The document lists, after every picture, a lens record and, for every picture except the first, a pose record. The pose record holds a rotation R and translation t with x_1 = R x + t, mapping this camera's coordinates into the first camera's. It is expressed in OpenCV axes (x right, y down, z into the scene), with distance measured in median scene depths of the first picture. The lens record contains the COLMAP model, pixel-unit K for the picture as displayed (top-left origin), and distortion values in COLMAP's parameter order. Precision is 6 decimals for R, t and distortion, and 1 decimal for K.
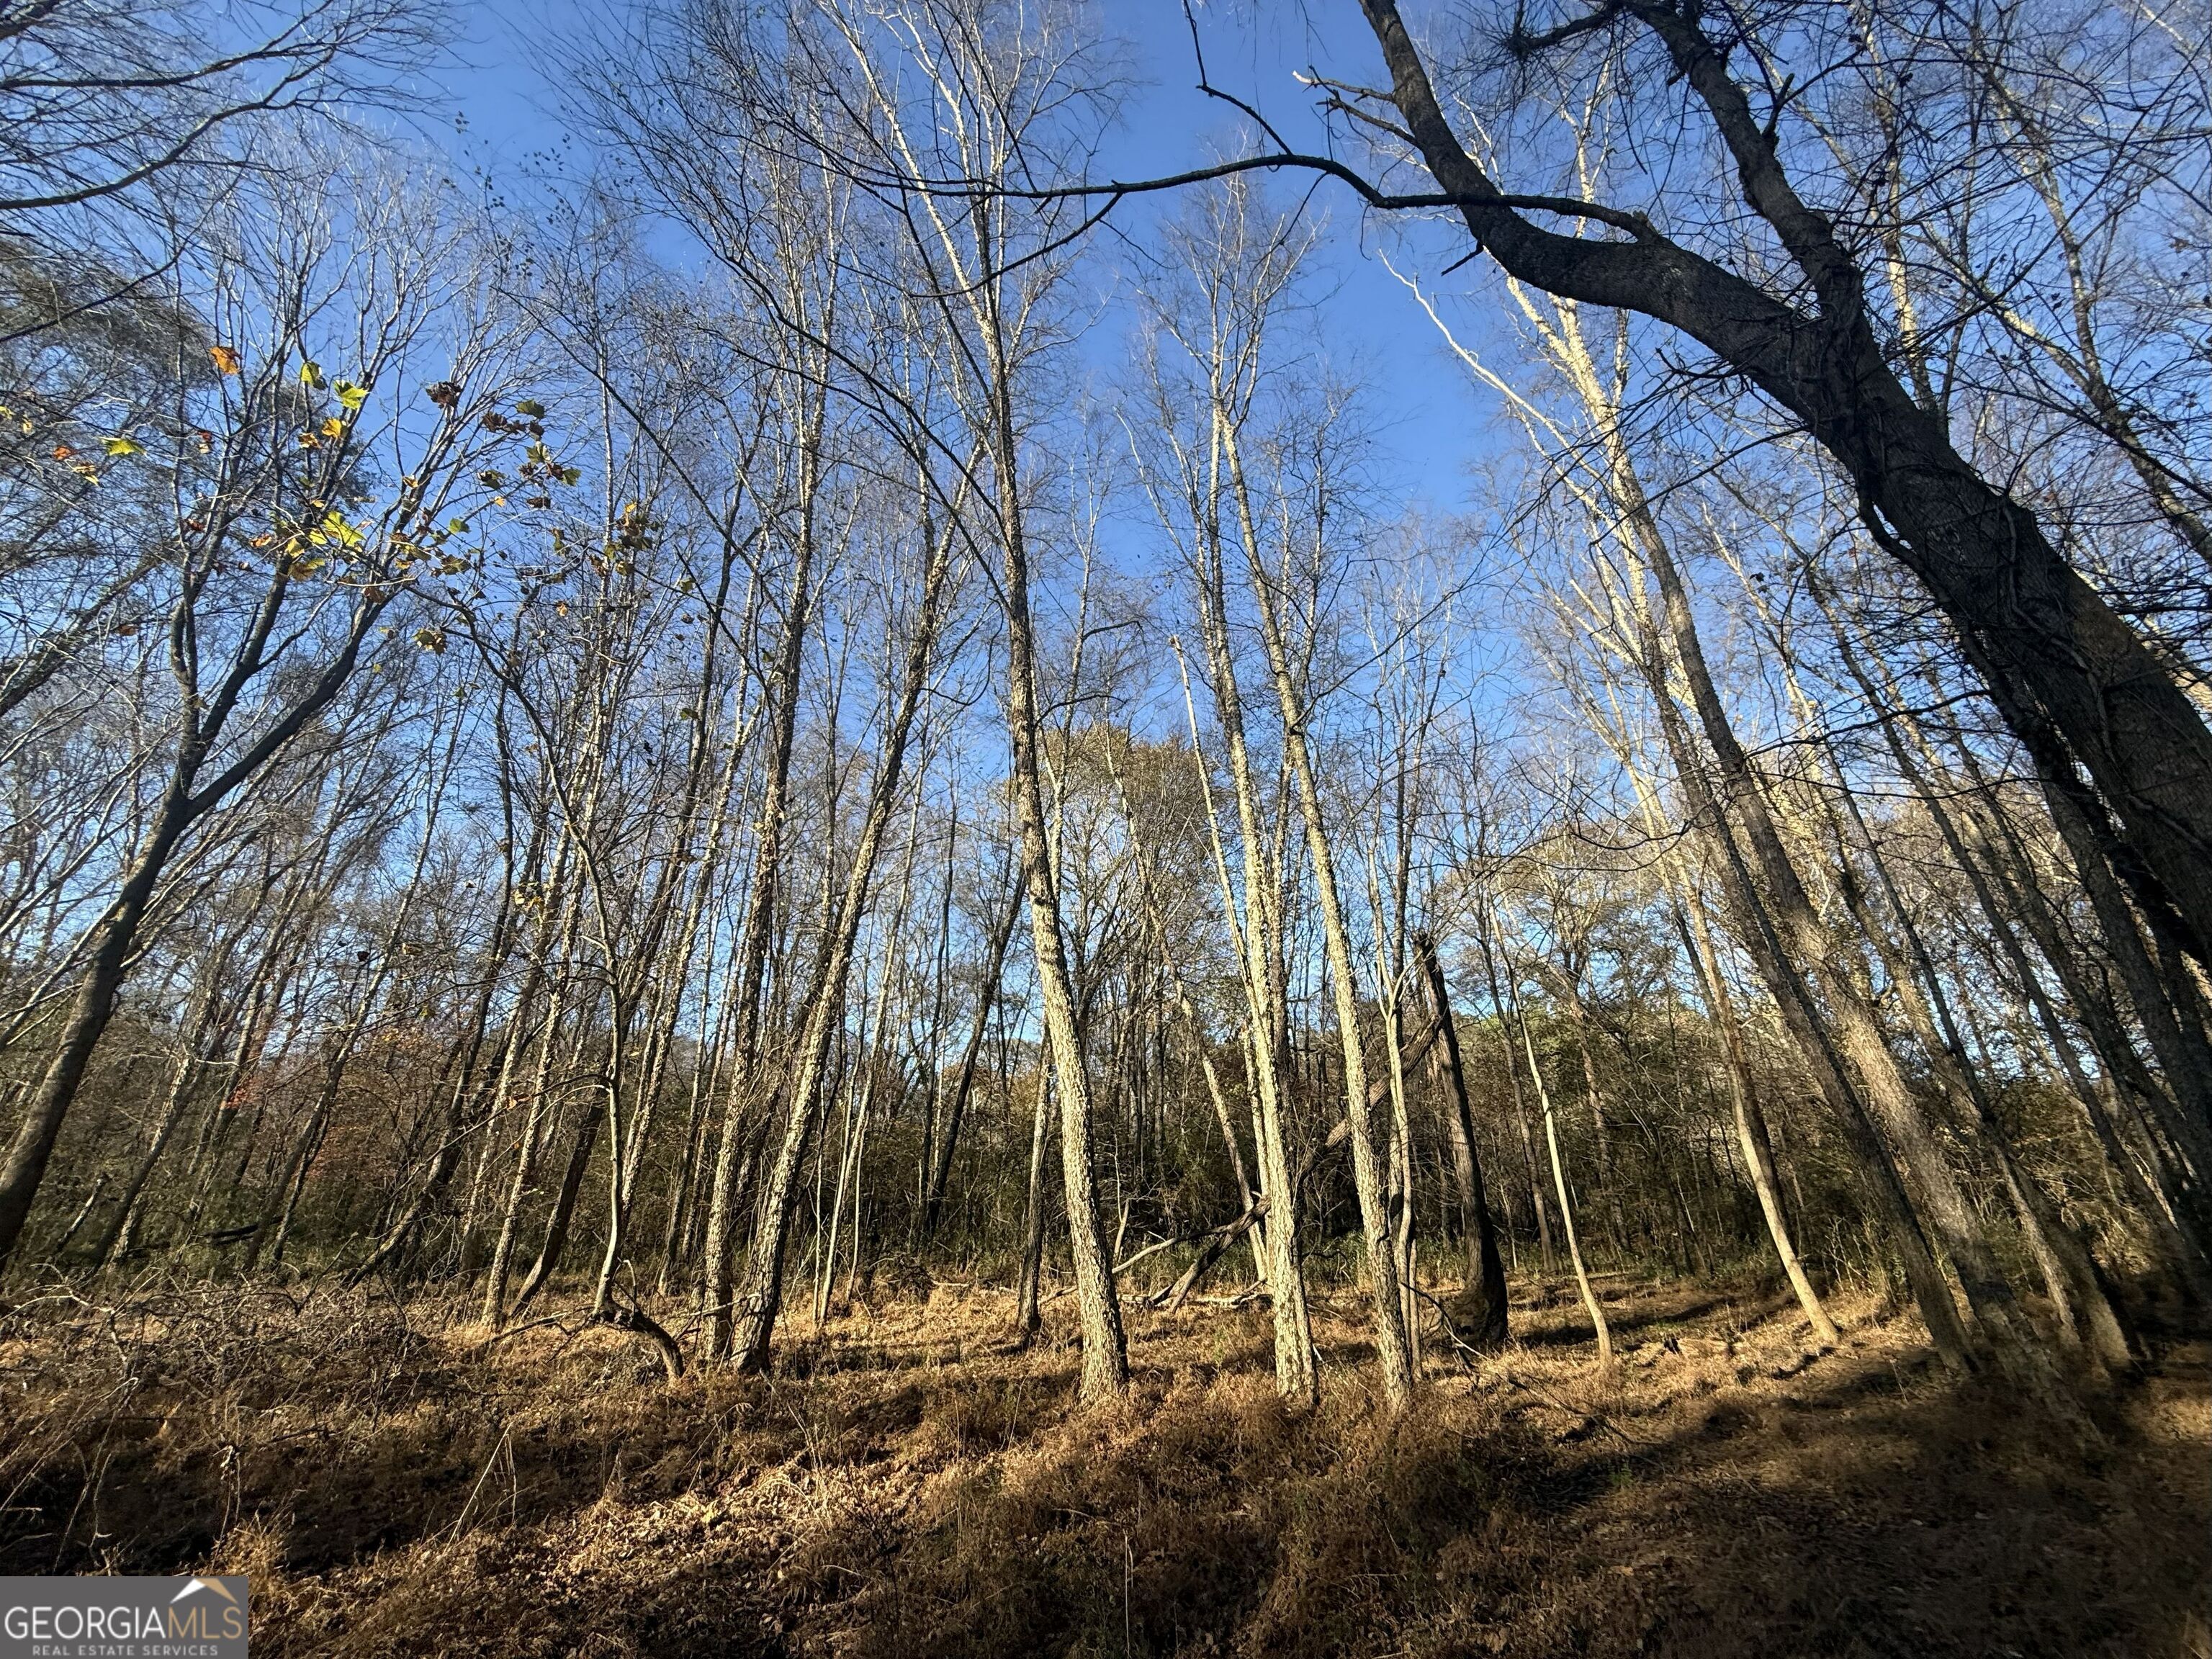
lens RADIAL K [[876.0, 0, 1106.0], [0, 876.0, 829.5], [0, 0, 1]] dist [-0.003063, -0.000158]
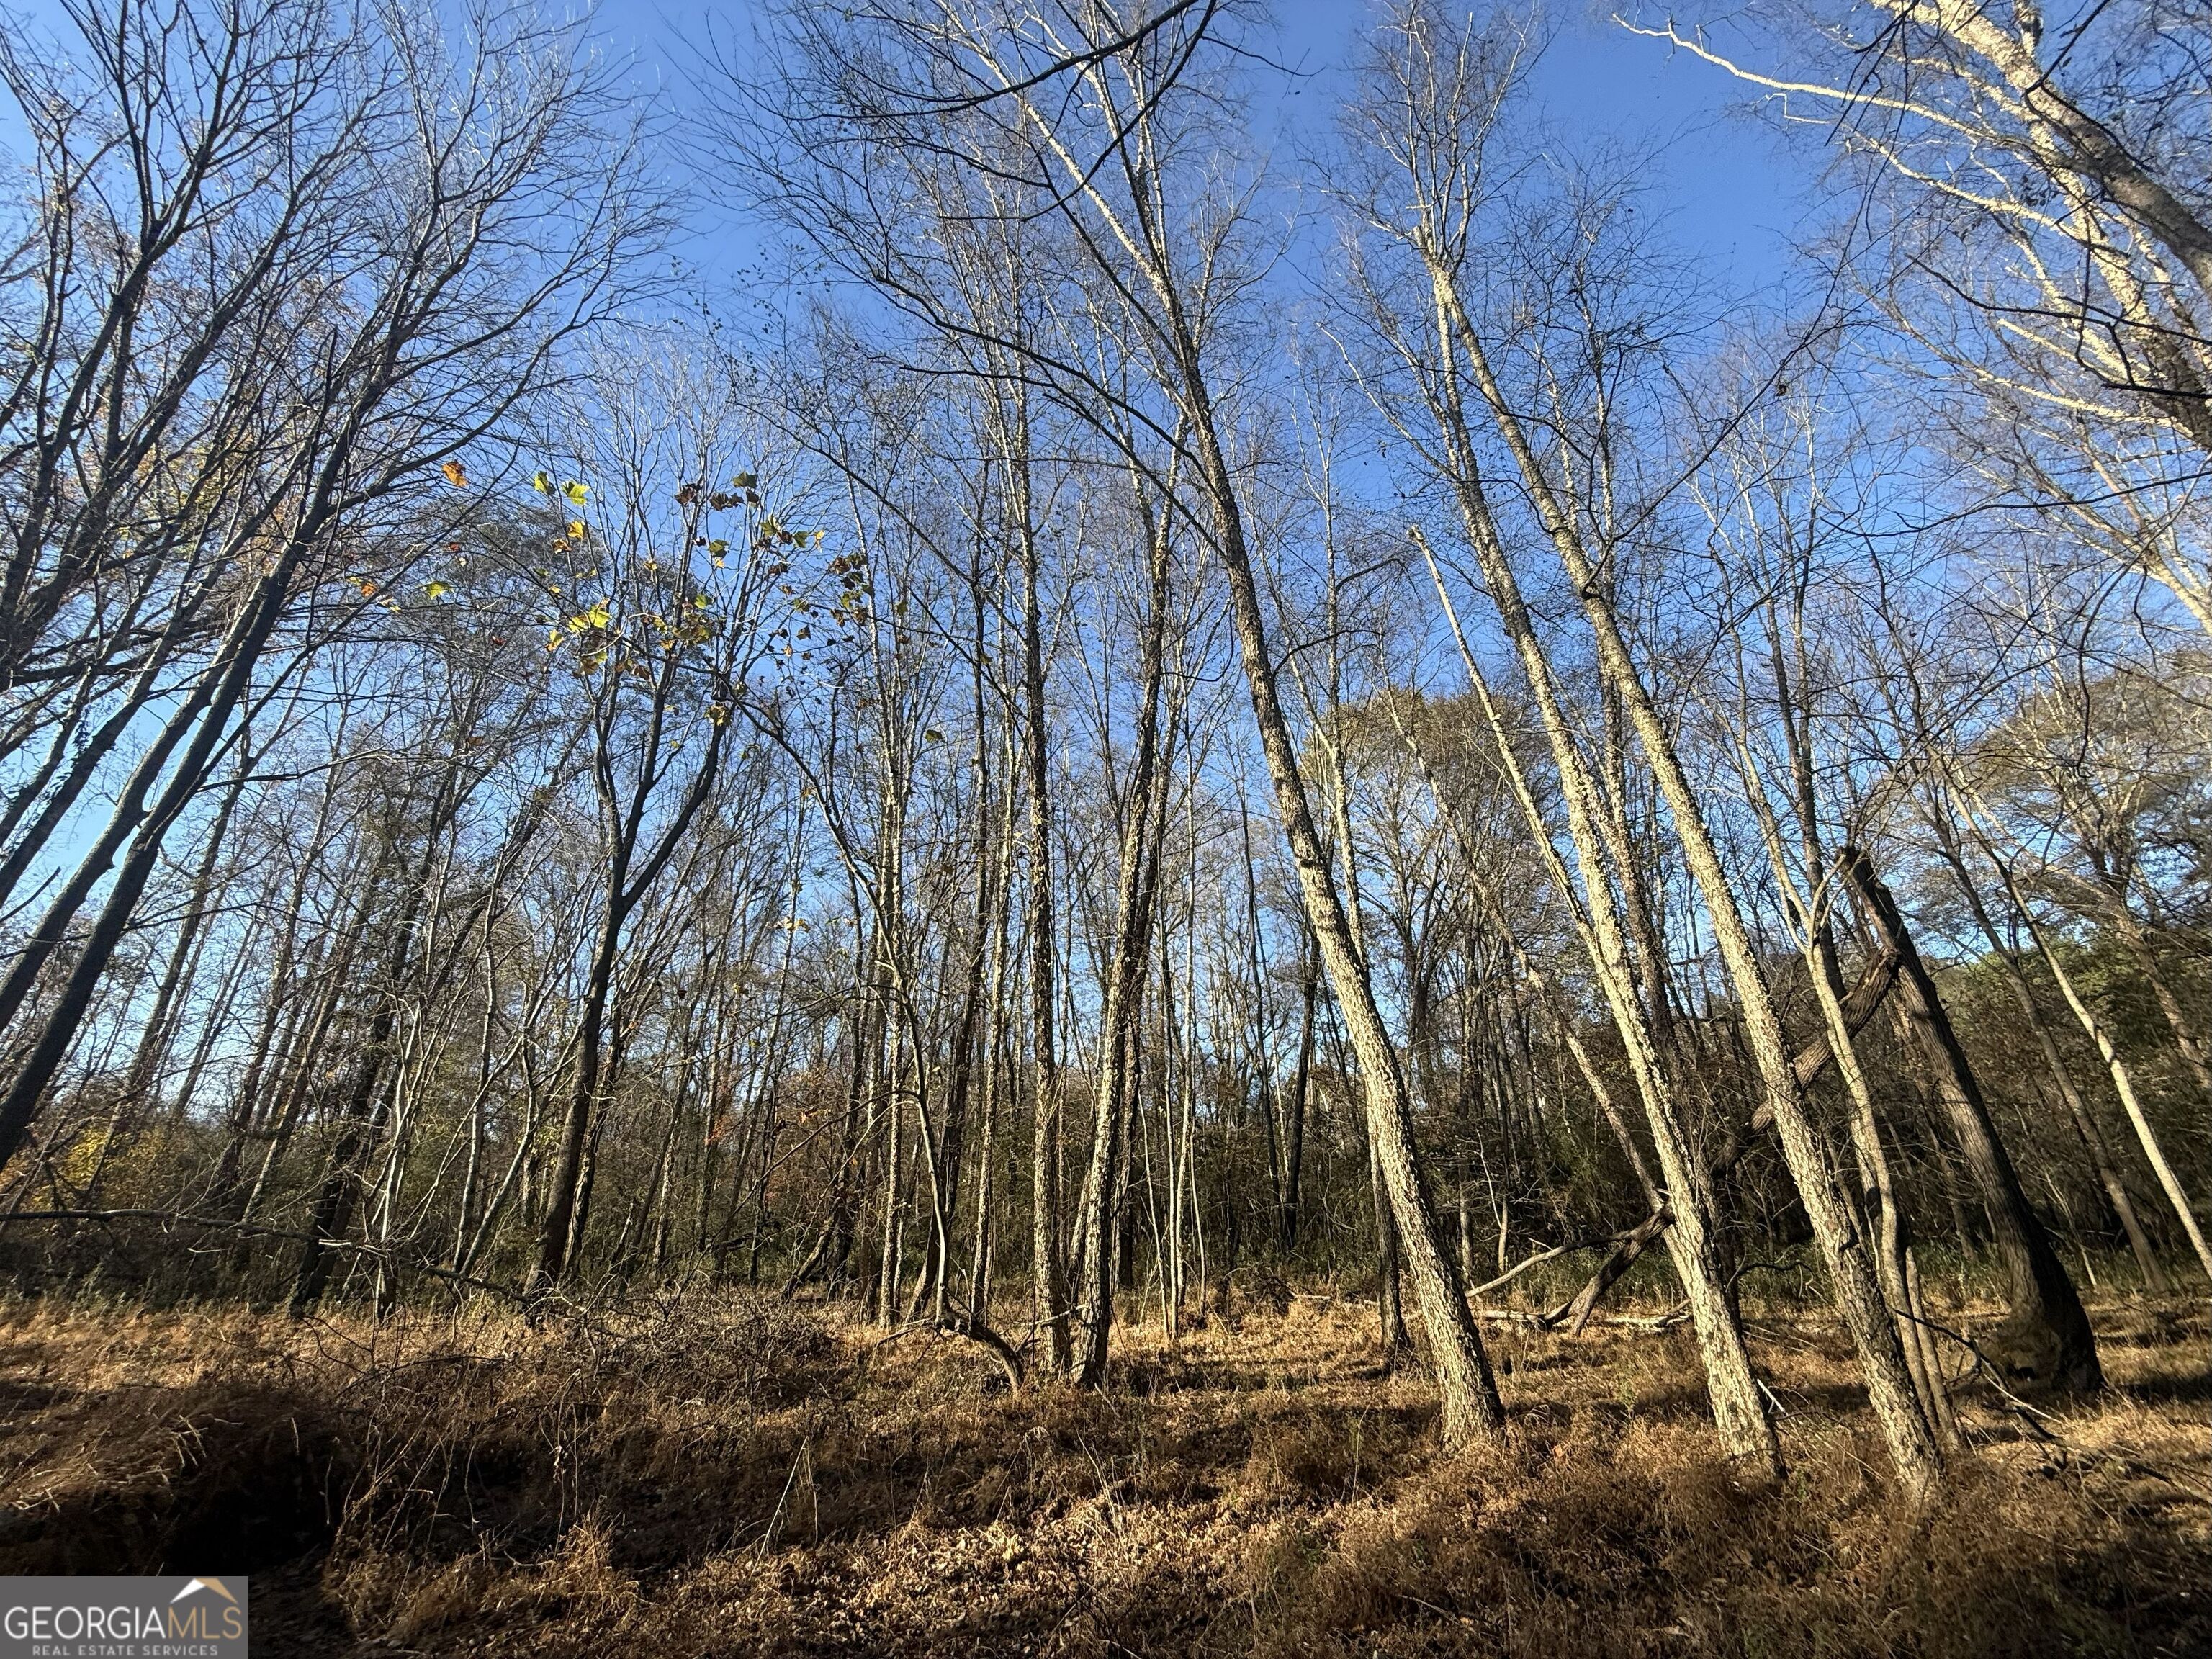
lens RADIAL K [[872.6, 0, 1106.0], [0, 872.6, 829.5], [0, 0, 1]] dist [-0.001907, 0.000182]
pose [[0.924546, -0.166586, -0.342730, 0.038538], [0.163278, 0.985821, -0.038706, 0.042855], [0.344318, -0.020175, 0.938636, 0.092036]]
